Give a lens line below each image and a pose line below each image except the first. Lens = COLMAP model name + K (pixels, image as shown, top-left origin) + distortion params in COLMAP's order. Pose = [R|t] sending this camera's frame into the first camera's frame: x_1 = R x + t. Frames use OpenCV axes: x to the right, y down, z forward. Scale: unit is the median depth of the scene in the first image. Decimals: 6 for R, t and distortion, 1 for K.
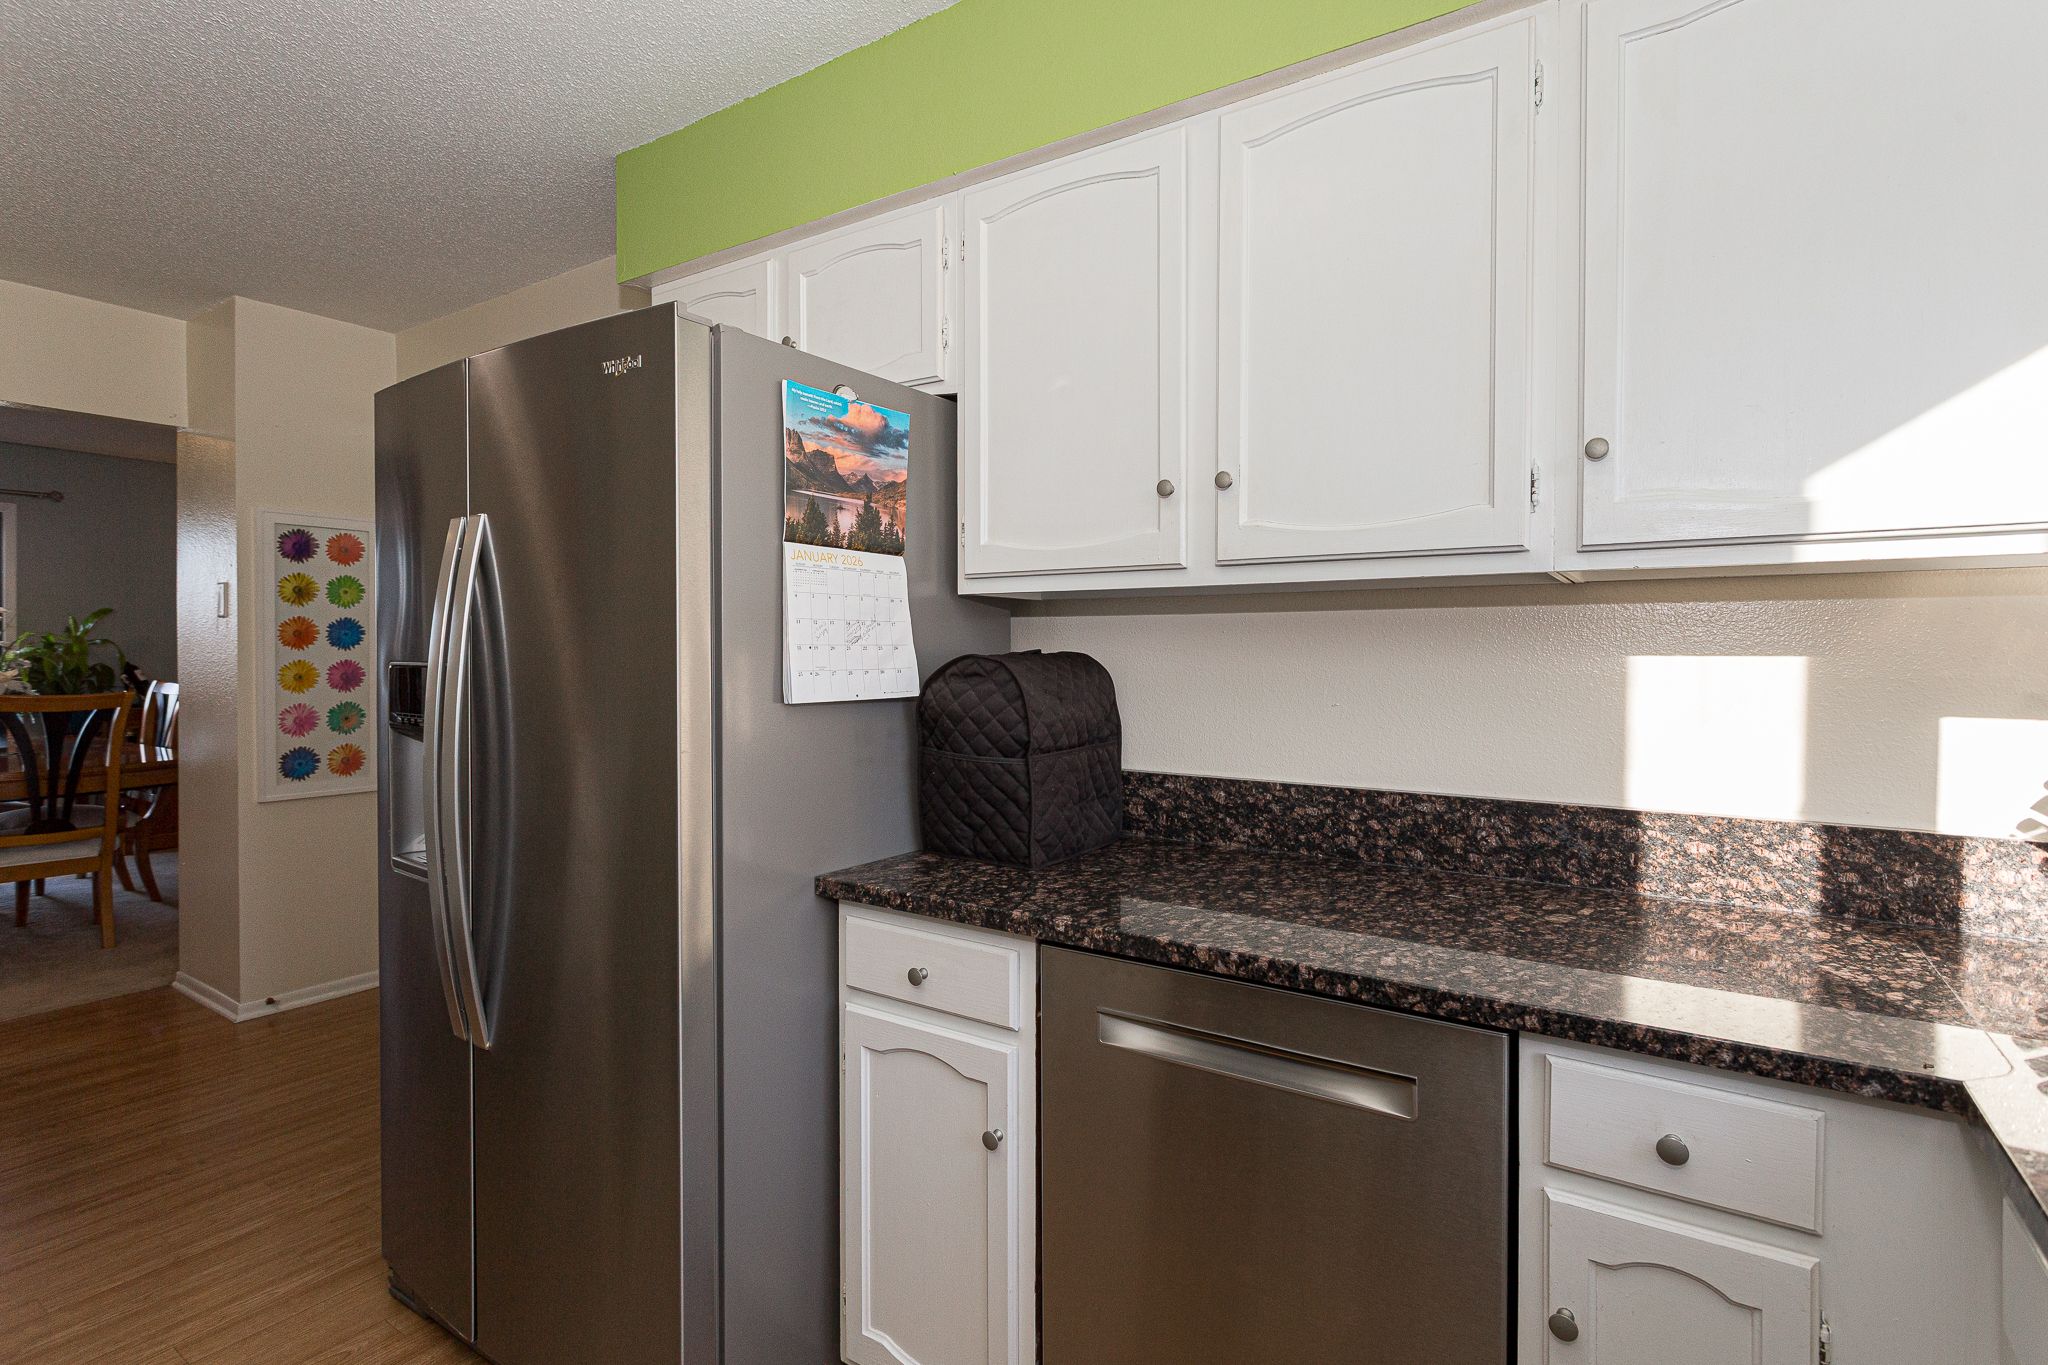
lens RADIAL K [[1011.3, 0, 1028.6], [0, 1011.3, 679.5], [0, 0, 1]] dist [0.005424, 0.002019]
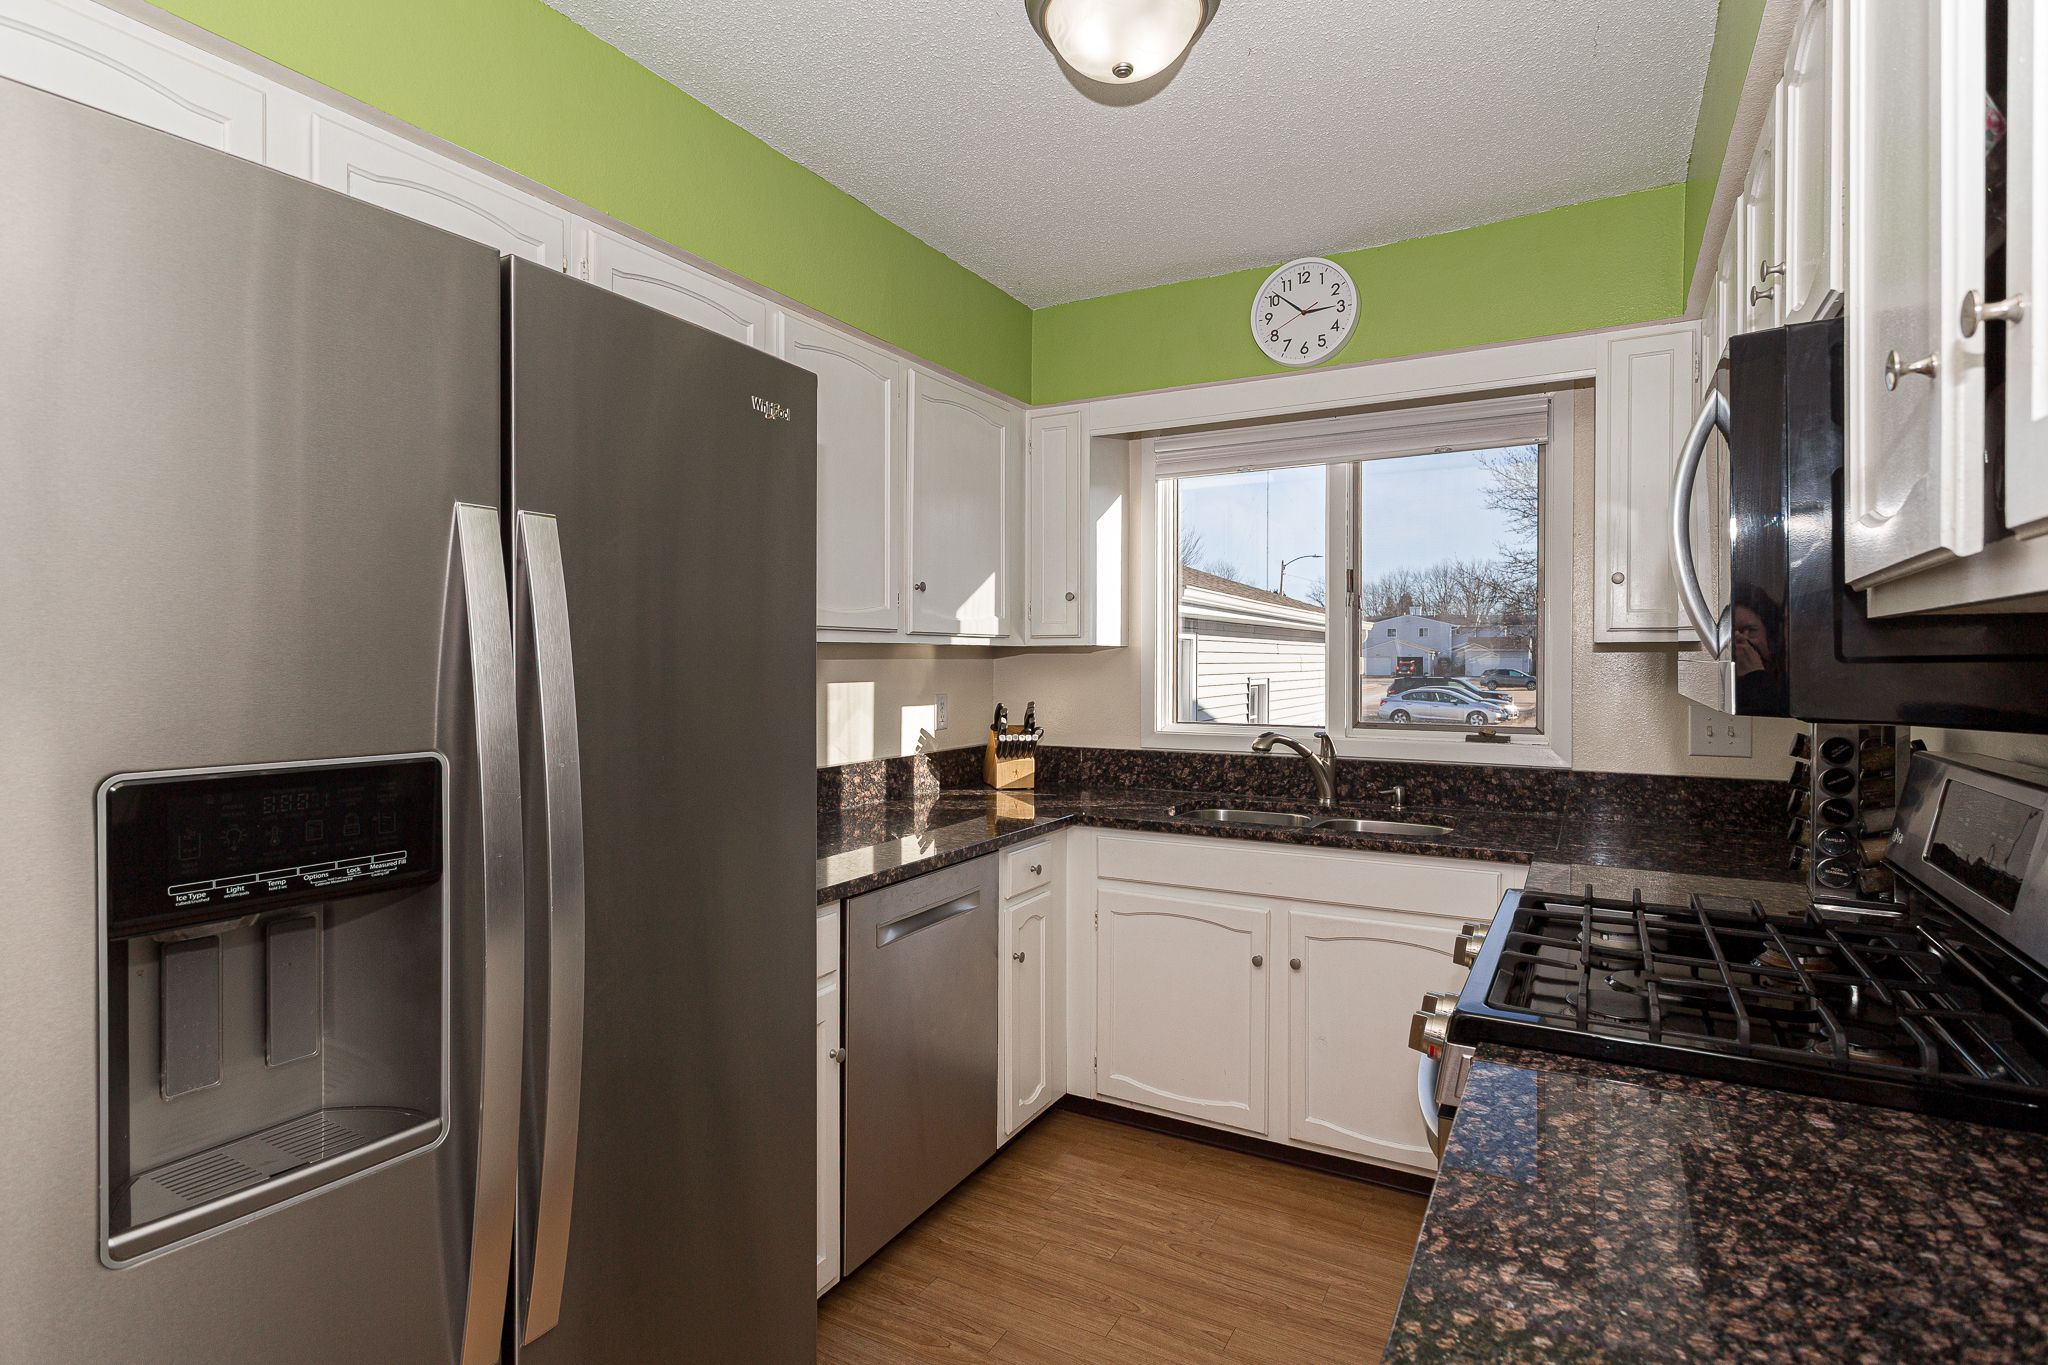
lens RADIAL K [[1011.3, 0, 1018.2], [0, 1011.3, 667.6], [0, 0, 1]] dist [0.005424, 0.002019]
pose [[-0.075149, -0.008984, 0.997132, -1.418564], [0.033599, 0.999369, 0.011537, -0.069933], [-0.996606, 0.034370, -0.074800, 0.870082]]
